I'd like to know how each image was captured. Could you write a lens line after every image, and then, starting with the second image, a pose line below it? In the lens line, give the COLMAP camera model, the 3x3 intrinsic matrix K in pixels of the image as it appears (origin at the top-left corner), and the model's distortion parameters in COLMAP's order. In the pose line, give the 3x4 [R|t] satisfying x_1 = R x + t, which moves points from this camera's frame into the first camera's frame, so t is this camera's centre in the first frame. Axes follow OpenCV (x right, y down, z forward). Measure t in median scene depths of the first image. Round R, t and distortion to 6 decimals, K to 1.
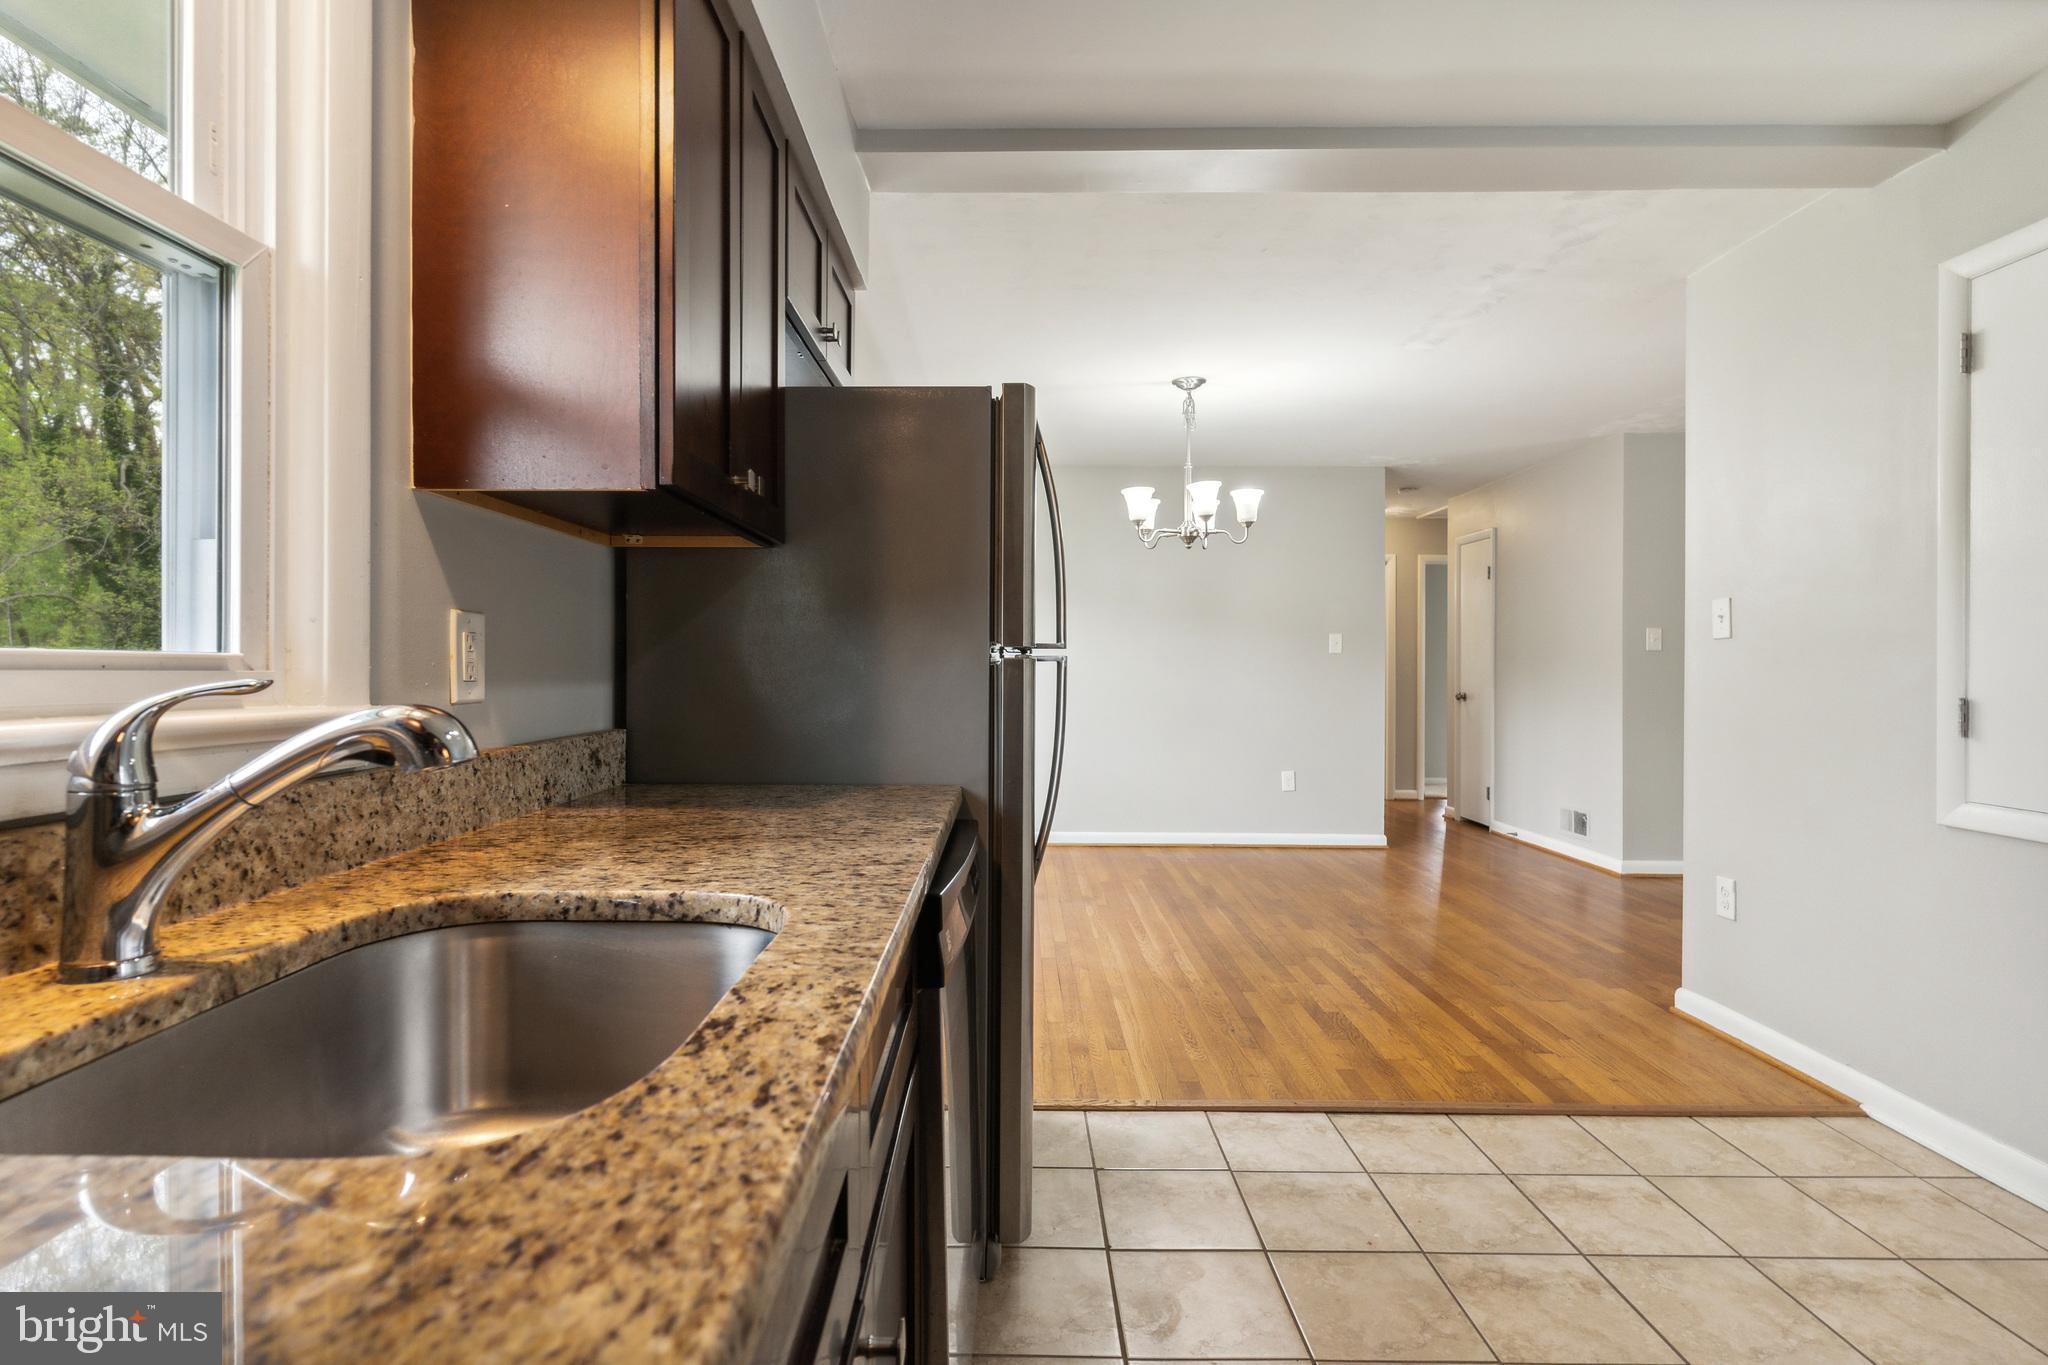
lens RADIAL K [[1005.7, 0, 1007.9], [0, 1005.7, 668.8], [0, 0, 1]] dist [-0.000526, -0.000013]
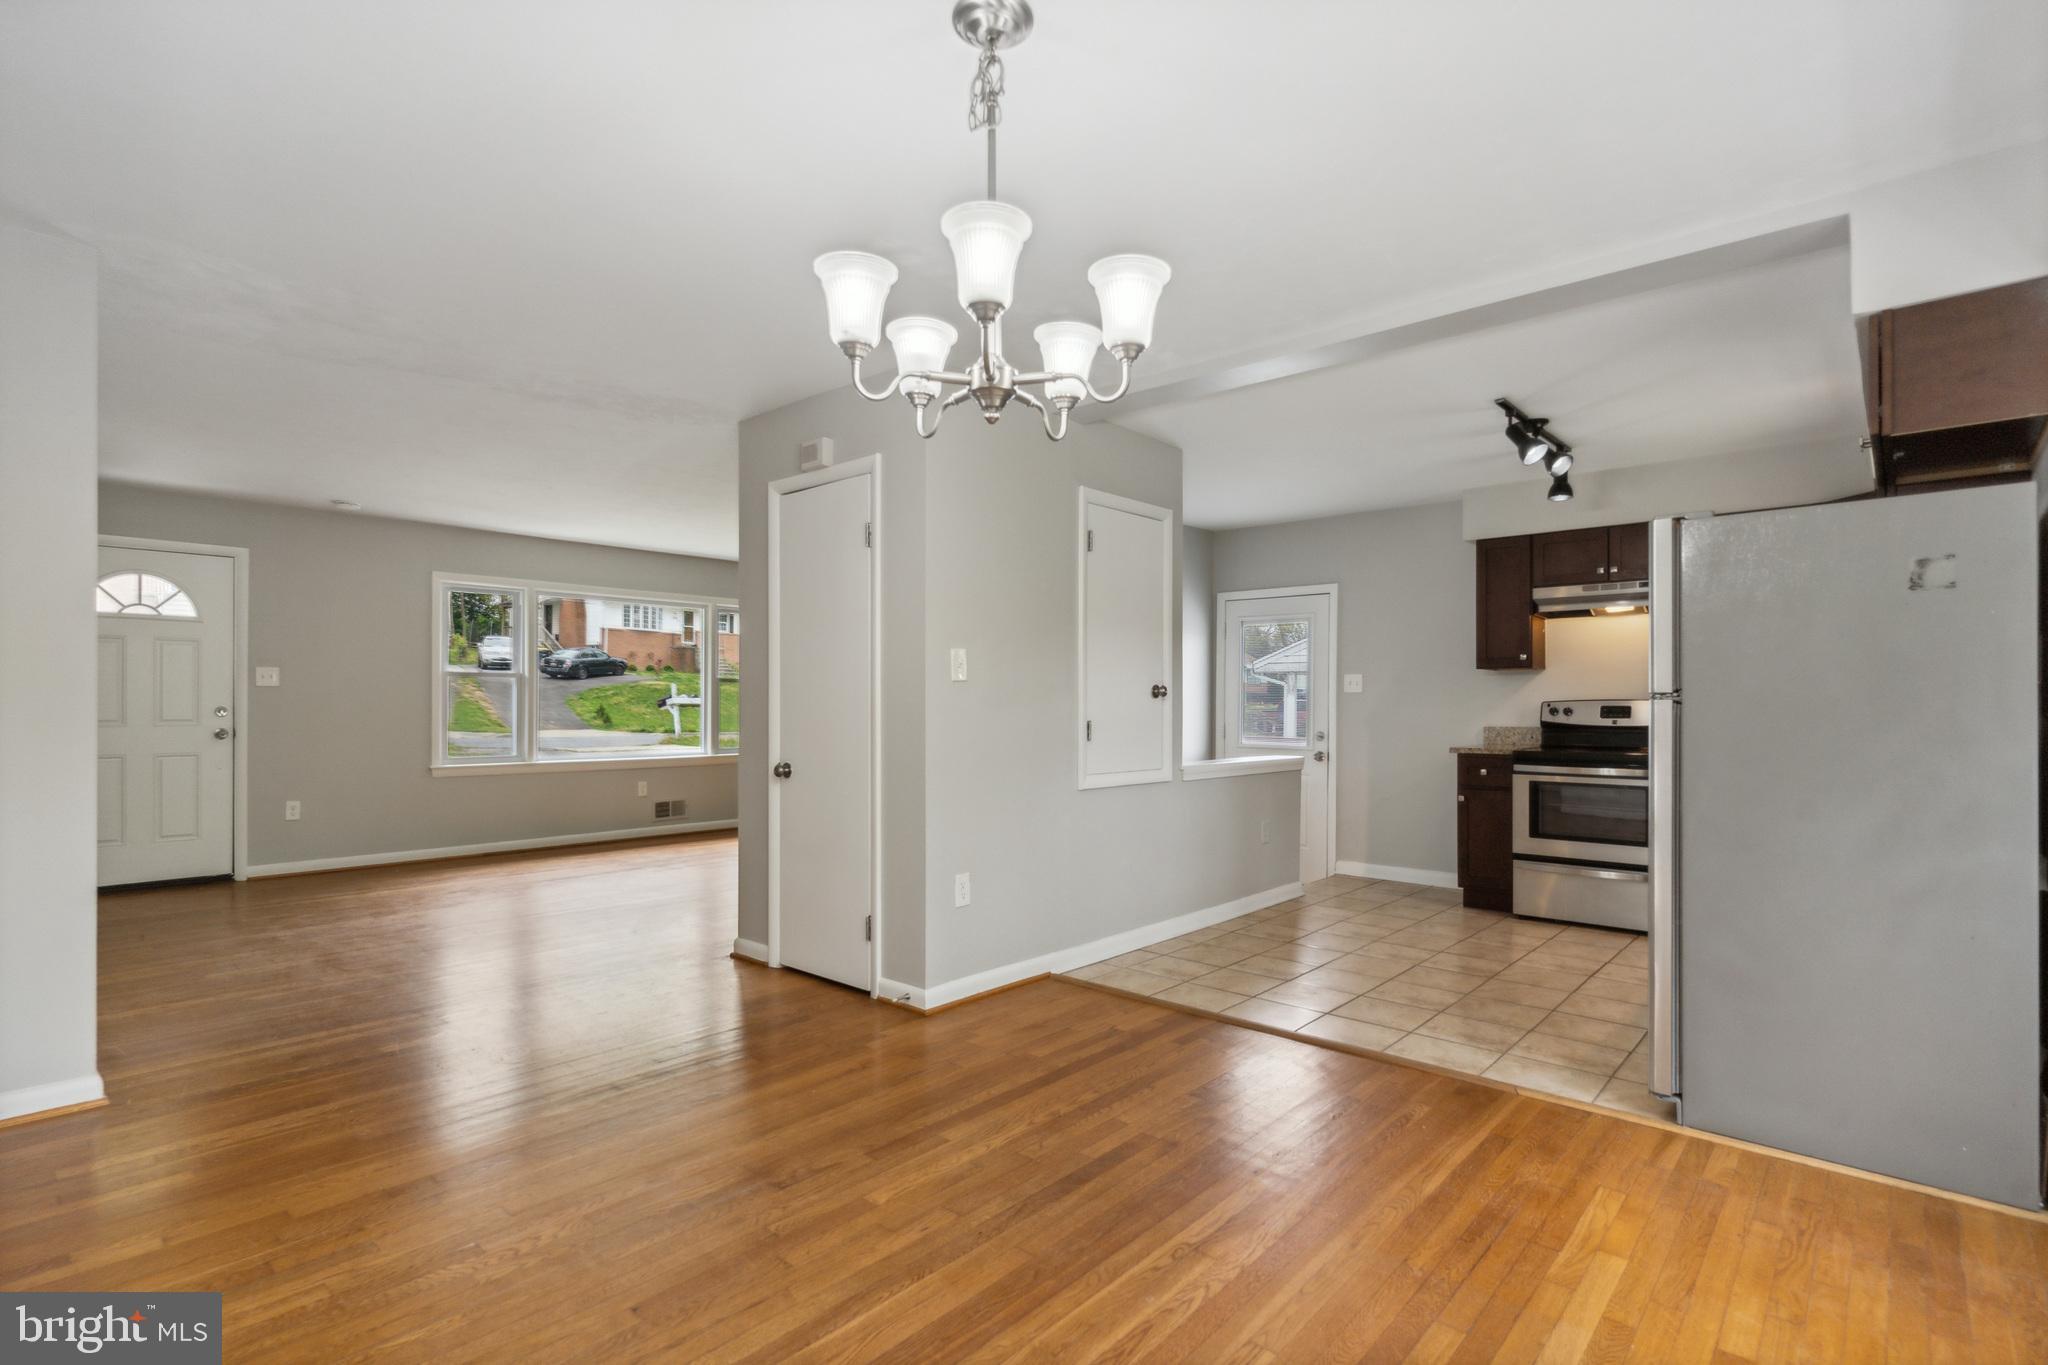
lens RADIAL K [[993.7, 0, 1019.2], [0, 993.7, 704.5], [0, 0, 1]] dist [0.000728, 0.000010]
pose [[-0.752448, -0.009792, 0.658579, -0.231509], [-0.006732, 0.999952, 0.007175, -0.015007], [-0.658617, 0.000965, -0.752478, 3.090409]]
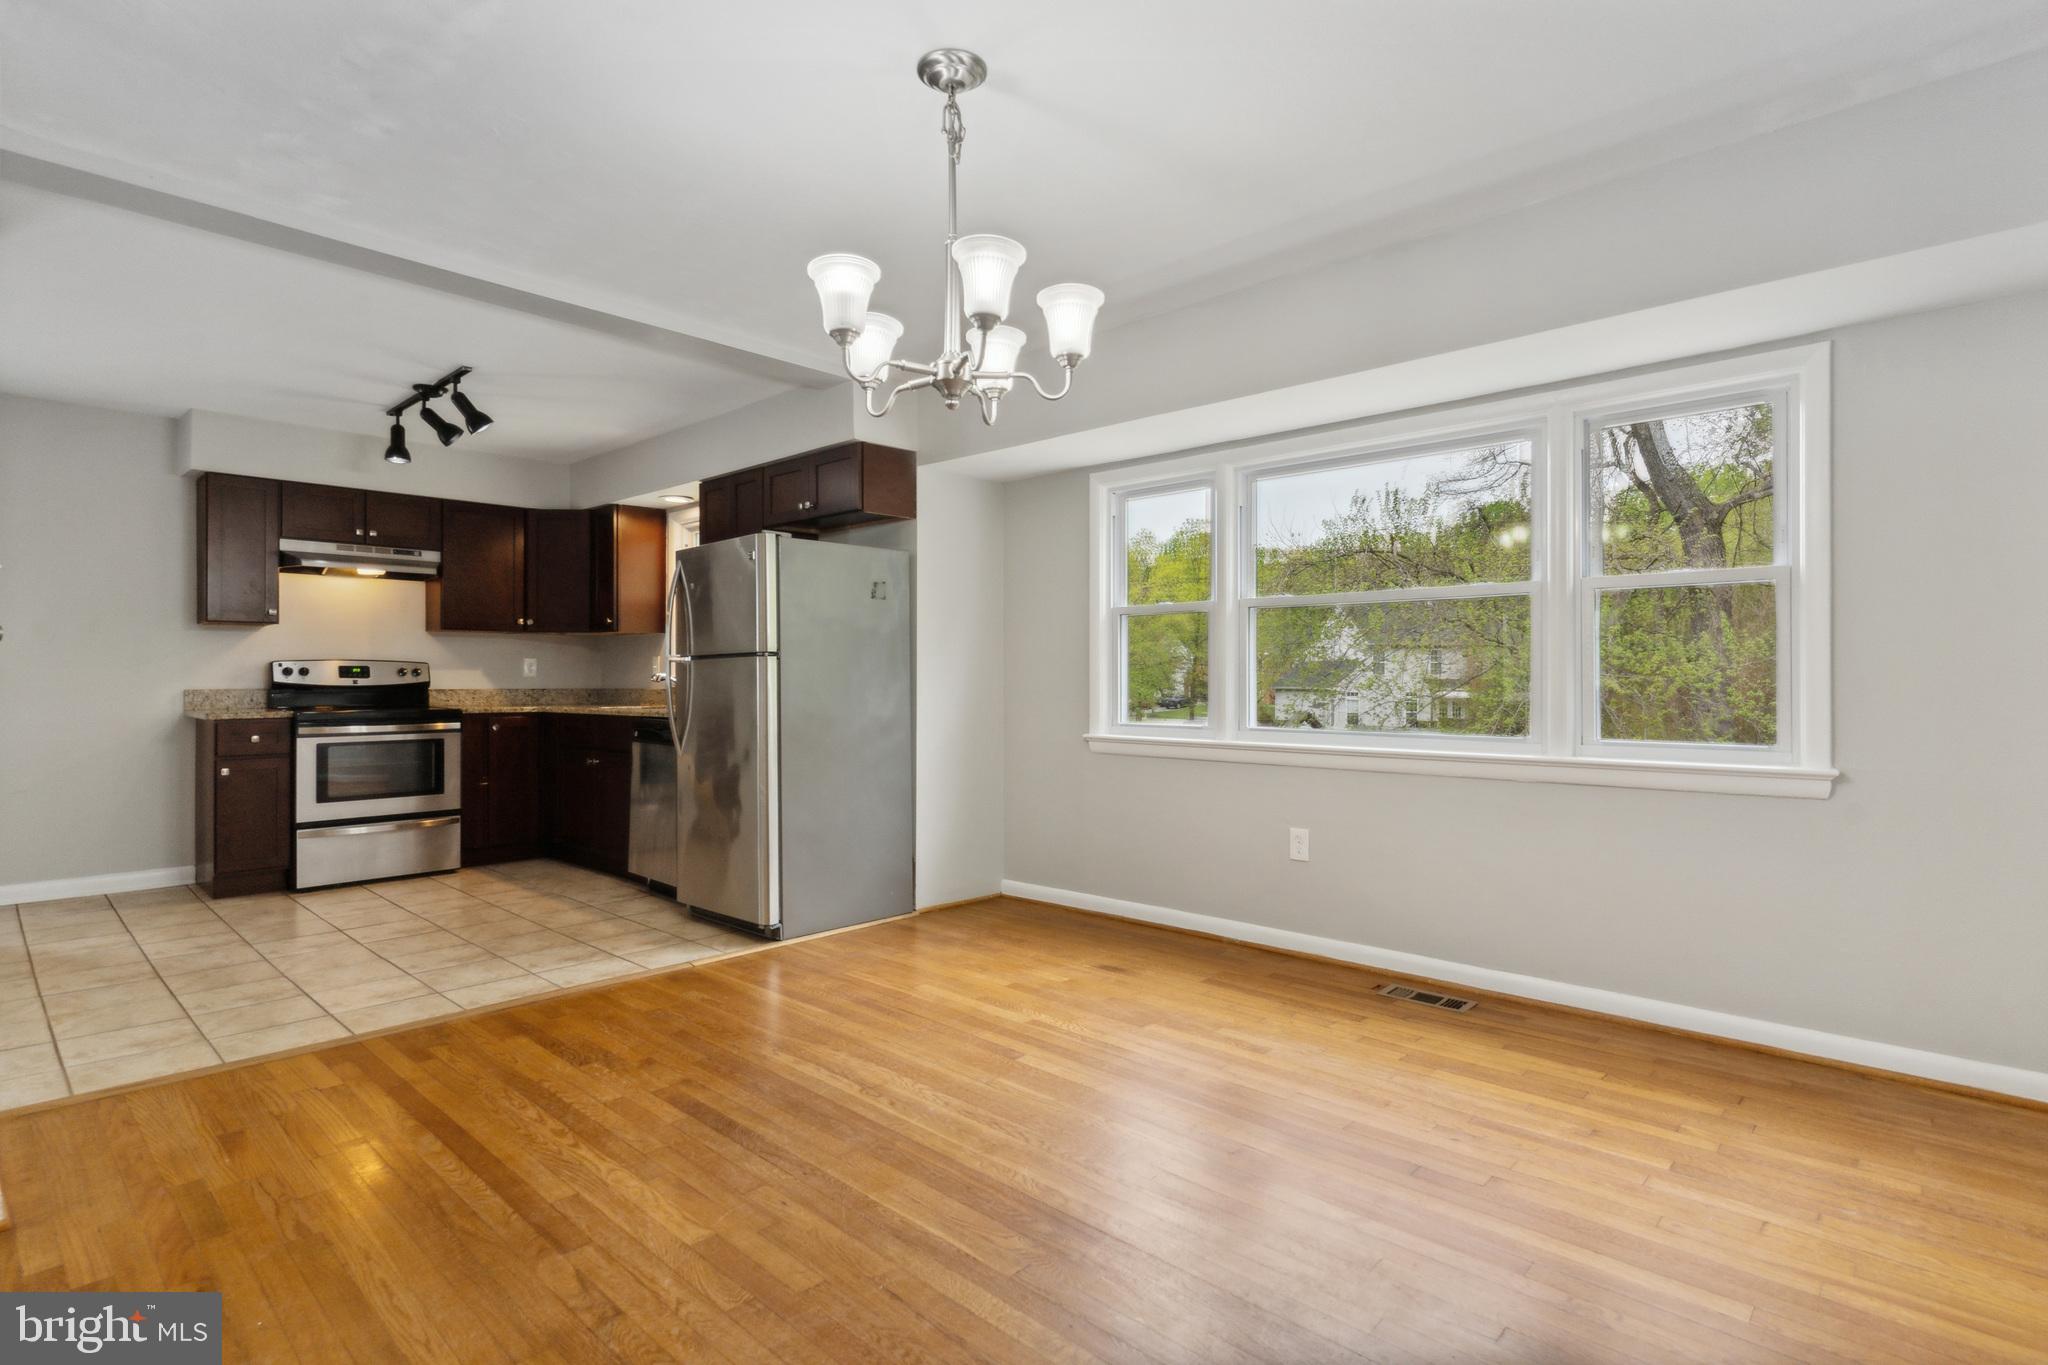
lens RADIAL K [[990.9, 0, 1021.7], [0, 990.9, 673.3], [0, 0, 1]] dist [0.000282, 0.000055]
pose [[-0.675603, -0.012357, -0.737162, 1.216815], [-0.007143, 0.999922, -0.010215, 0.036850], [0.737231, -0.001636, -0.675639, 3.211146]]
